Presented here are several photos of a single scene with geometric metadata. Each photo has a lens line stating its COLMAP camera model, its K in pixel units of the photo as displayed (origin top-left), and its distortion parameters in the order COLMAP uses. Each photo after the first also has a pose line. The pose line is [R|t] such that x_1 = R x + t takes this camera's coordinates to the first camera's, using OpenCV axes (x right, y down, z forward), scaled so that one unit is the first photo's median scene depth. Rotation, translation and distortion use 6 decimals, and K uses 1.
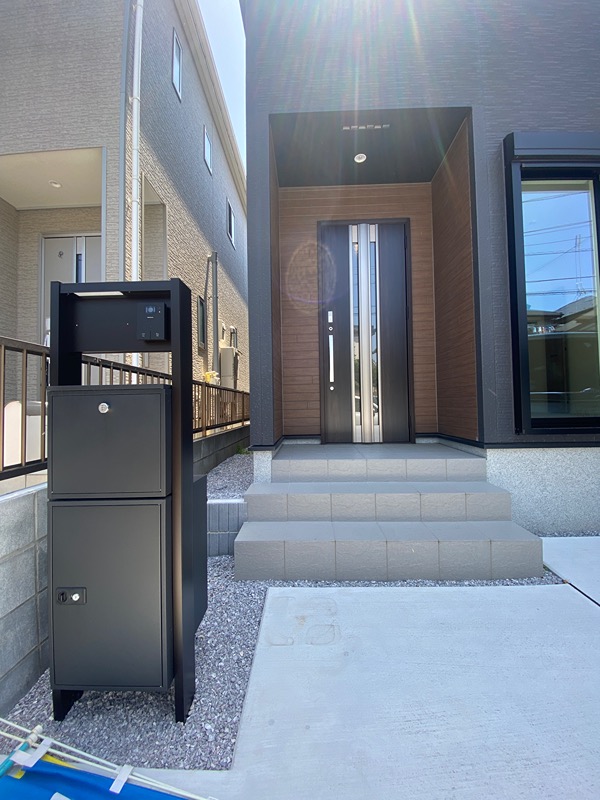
lens RADIAL K [[322.4, 0, 299.6], [0, 322.4, 402.2], [0, 0, 1]] dist [0.006575, -0.012586]
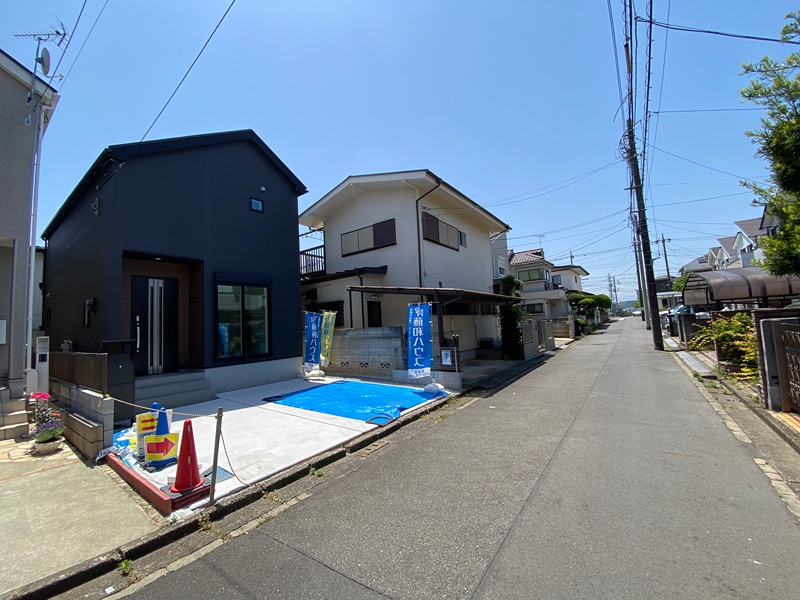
lens RADIAL K [[322.4, 0, 404.5], [0, 322.4, 299.1], [0, 0, 1]] dist [0.006575, -0.012586]
pose [[0.537849, 0.058949, 0.840978, -0.796993], [0.034286, 0.995197, -0.091687, -0.131487], [-0.842344, 0.078148, 0.533245, -1.761449]]
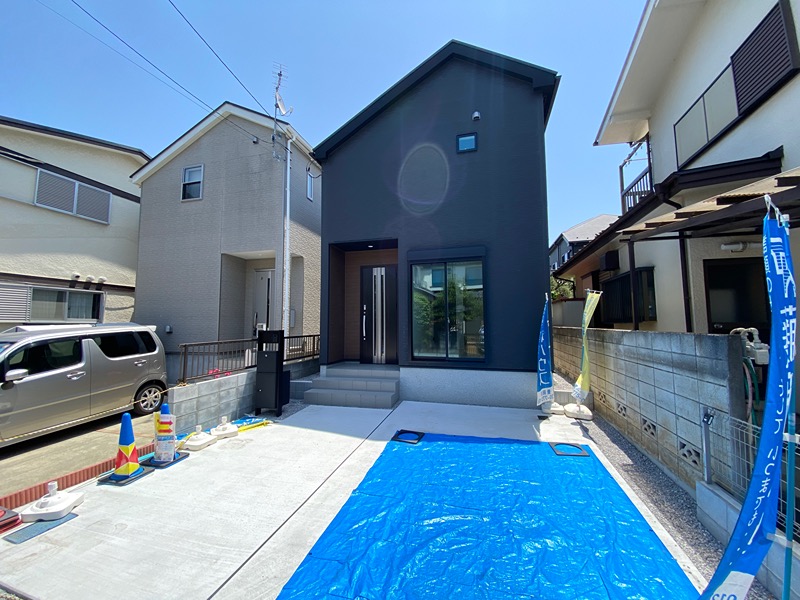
lens RADIAL K [[322.4, 0, 403.5], [0, 322.4, 303.1], [0, 0, 1]] dist [0.006575, -0.012586]
pose [[0.974894, -0.003512, -0.222642, 0.879509], [-0.007656, 0.998756, -0.049278, -0.188495], [0.222538, 0.049746, 0.973654, -1.174223]]
